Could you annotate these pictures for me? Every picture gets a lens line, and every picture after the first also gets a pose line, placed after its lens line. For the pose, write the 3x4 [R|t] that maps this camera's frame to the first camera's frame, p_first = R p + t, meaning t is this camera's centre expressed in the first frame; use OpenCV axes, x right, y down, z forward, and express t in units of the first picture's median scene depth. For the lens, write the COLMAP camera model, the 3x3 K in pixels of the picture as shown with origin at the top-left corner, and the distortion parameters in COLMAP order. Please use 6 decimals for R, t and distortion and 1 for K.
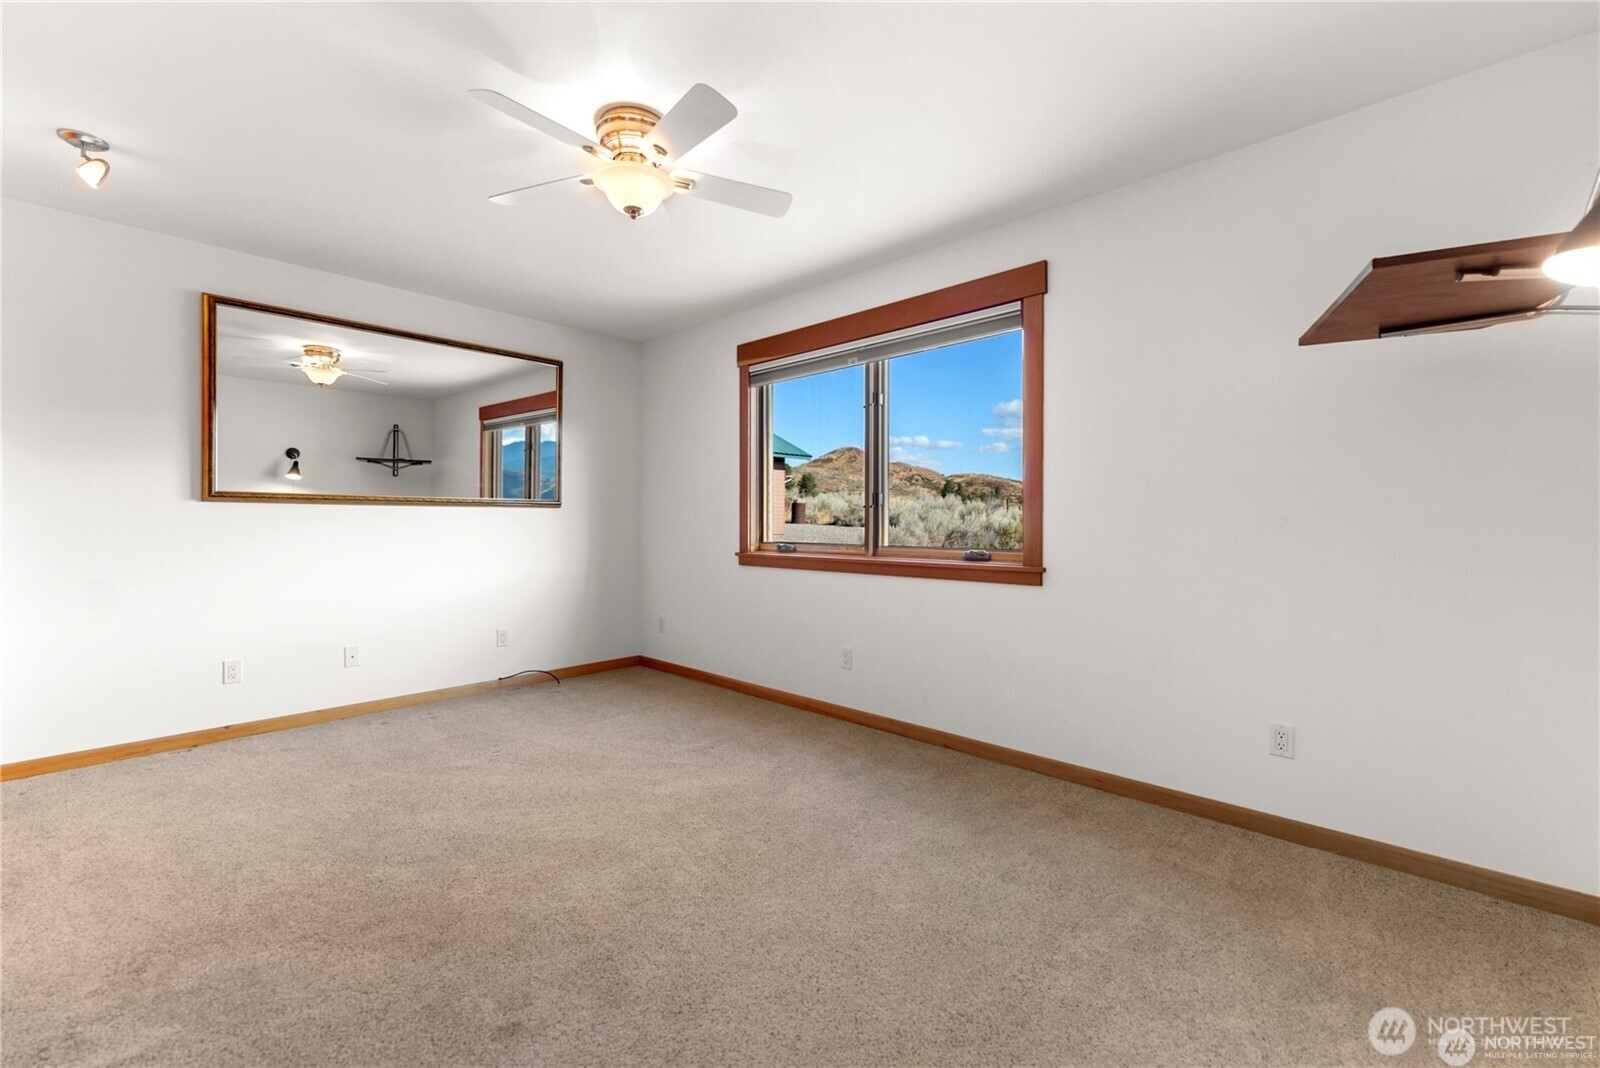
lens RADIAL K [[668.9, 0, 800.1], [0, 668.9, 519.9], [0, 0, 1]] dist [0.003392, -0.000786]
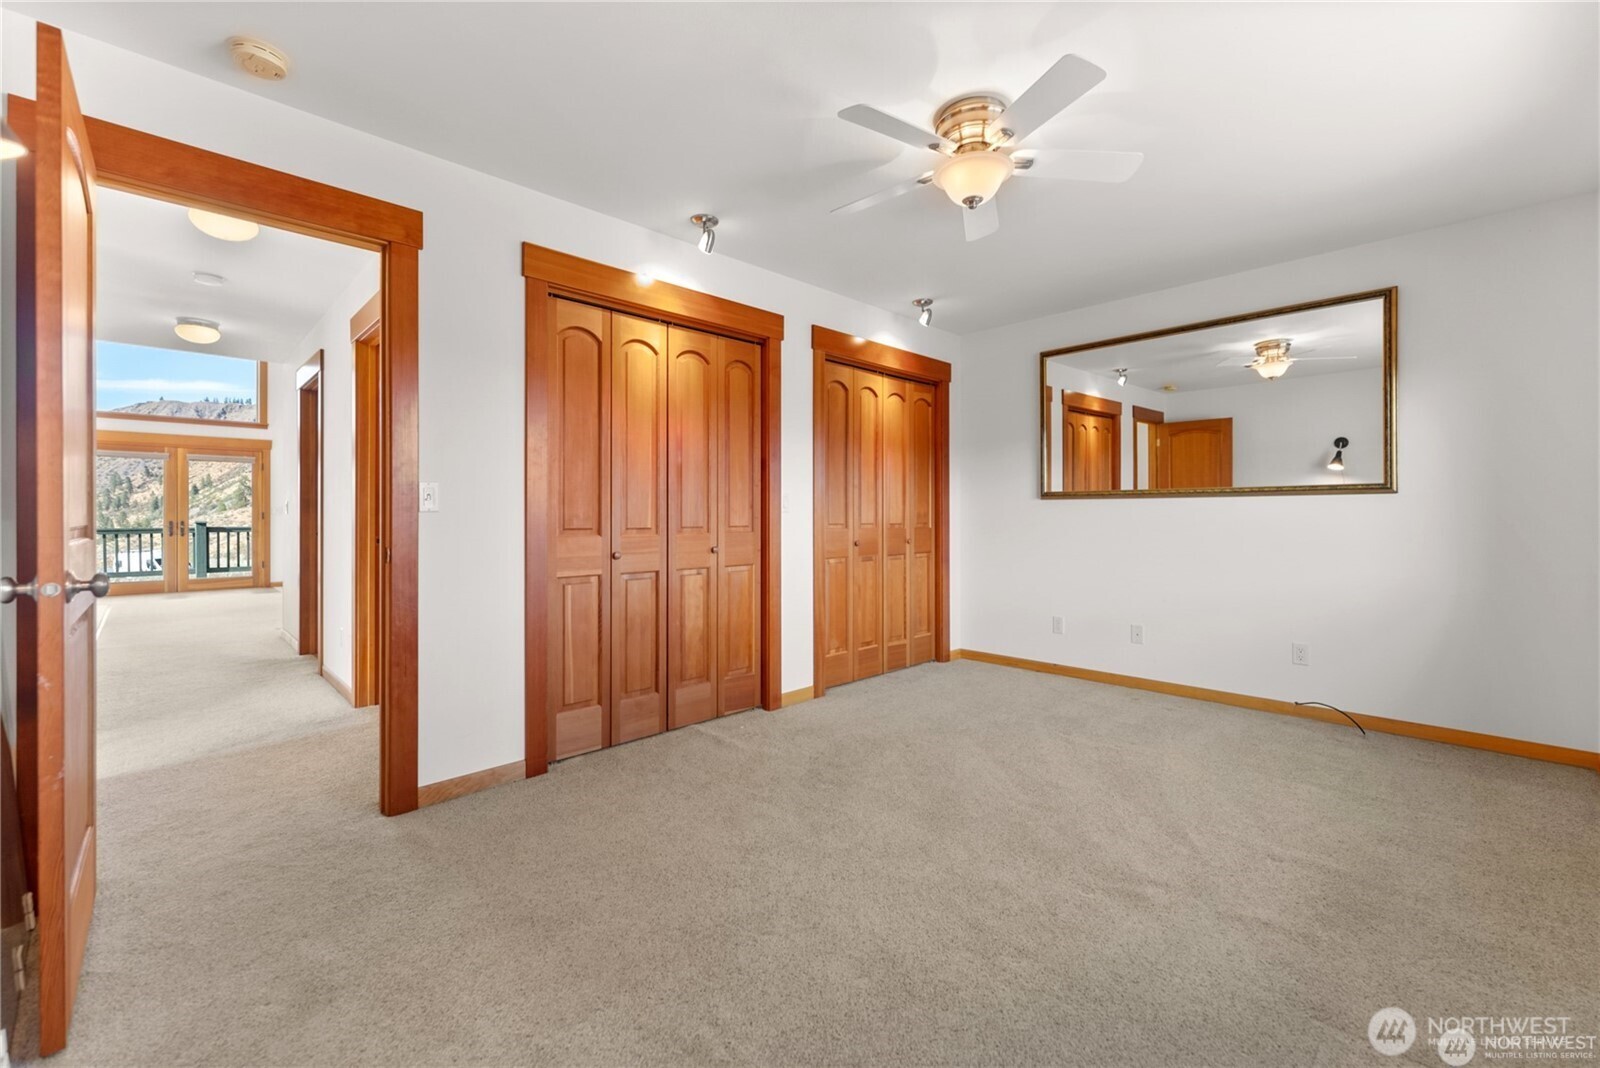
lens RADIAL K [[668.9, 0, 808.5], [0, 668.9, 518.3], [0, 0, 1]] dist [0.003392, -0.000786]
pose [[-0.058473, 0.004311, -0.998280, 0.416259], [0.007812, 0.999962, 0.003861, 0.000612], [0.998258, -0.007573, -0.058505, 0.444379]]
